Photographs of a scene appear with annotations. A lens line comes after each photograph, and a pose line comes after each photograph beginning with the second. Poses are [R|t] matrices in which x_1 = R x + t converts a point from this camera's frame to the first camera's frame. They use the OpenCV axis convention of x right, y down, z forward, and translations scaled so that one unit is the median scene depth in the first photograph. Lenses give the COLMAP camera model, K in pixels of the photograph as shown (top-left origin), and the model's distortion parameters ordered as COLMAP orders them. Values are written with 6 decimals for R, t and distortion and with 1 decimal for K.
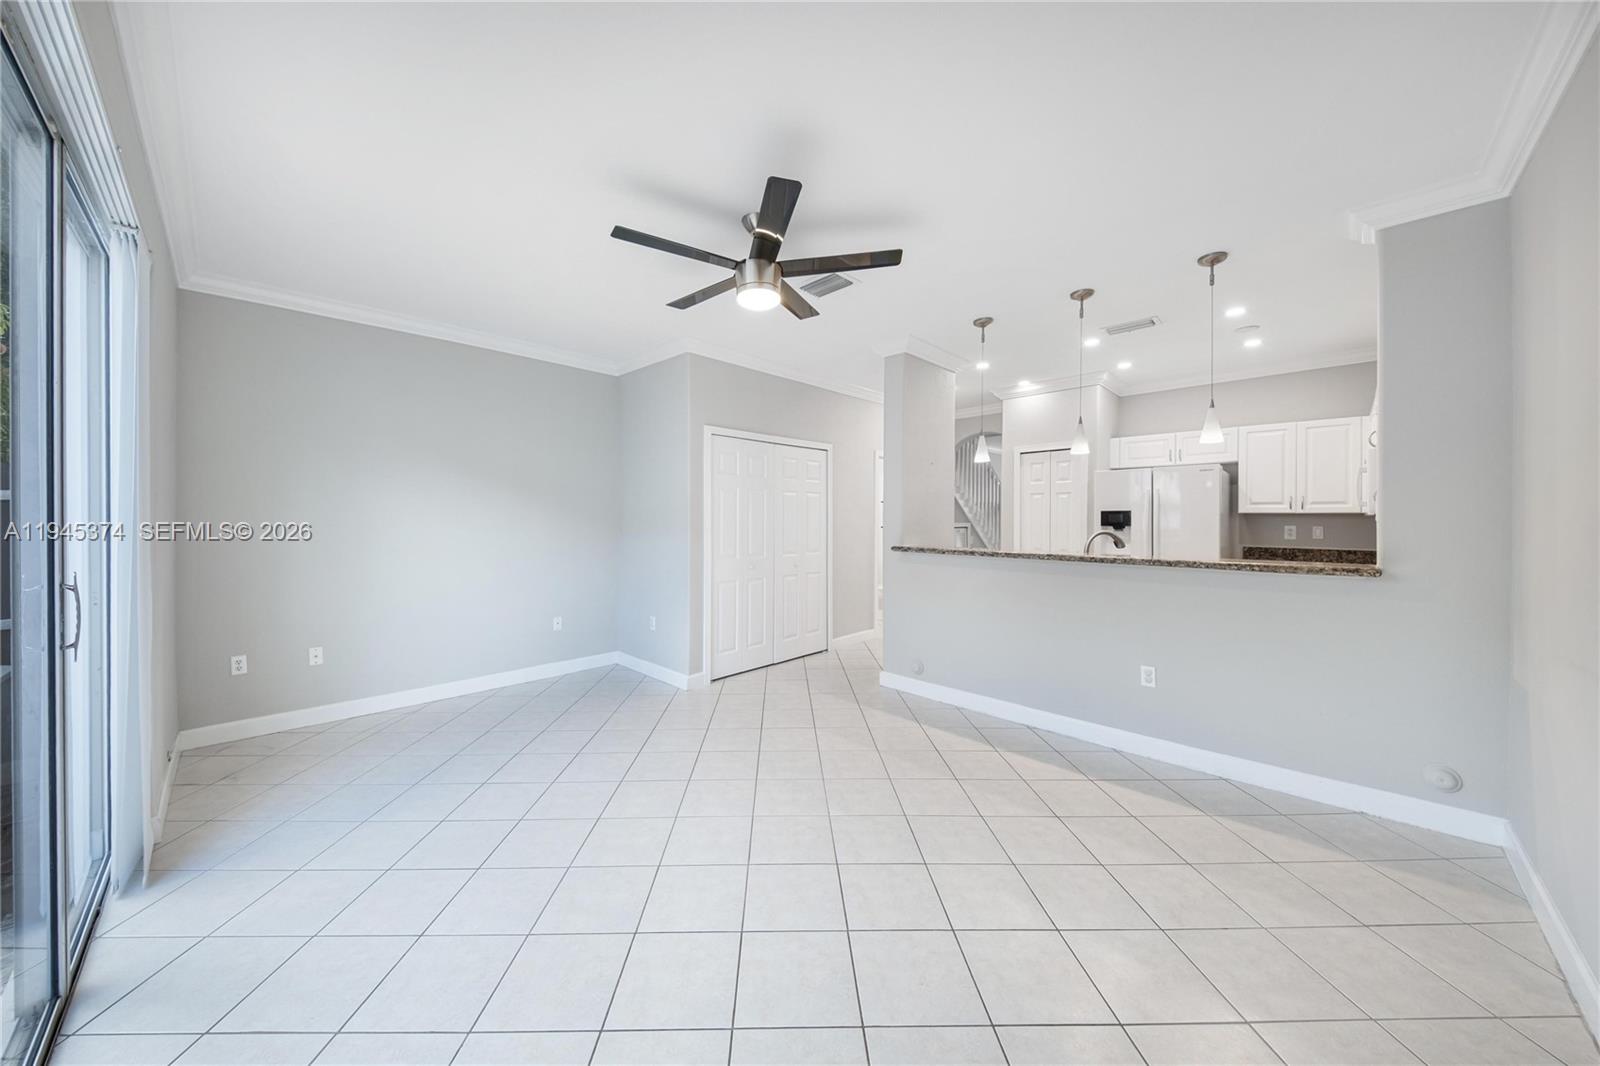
lens RADIAL K [[549.8, 0, 794.1], [0, 549.8, 519.3], [0, 0, 1]] dist [-0.002515, -0.000092]
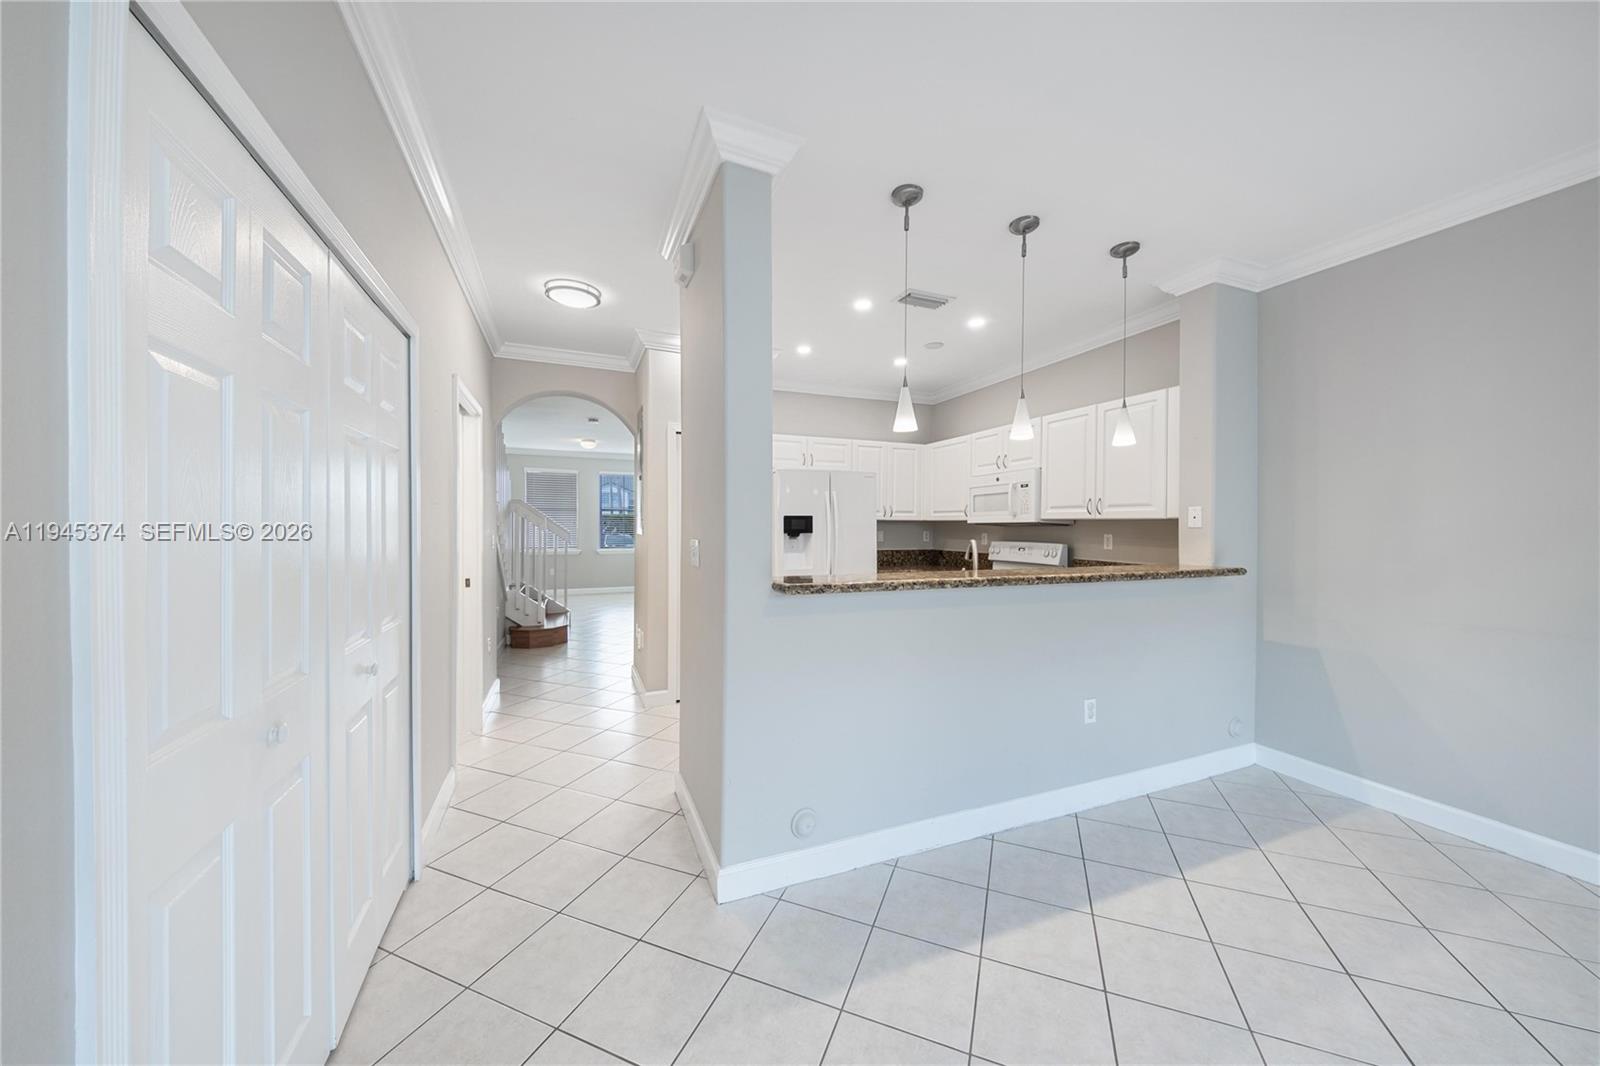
lens RADIAL K [[549.8, 0, 796.3], [0, 549.8, 529.7], [0, 0, 1]] dist [-0.002515, -0.000092]
pose [[0.418395, -0.008093, 0.908229, -0.293658], [0.009640, 0.999944, 0.004469, 0.000793], [-0.908214, 0.006885, 0.418449, 1.021248]]
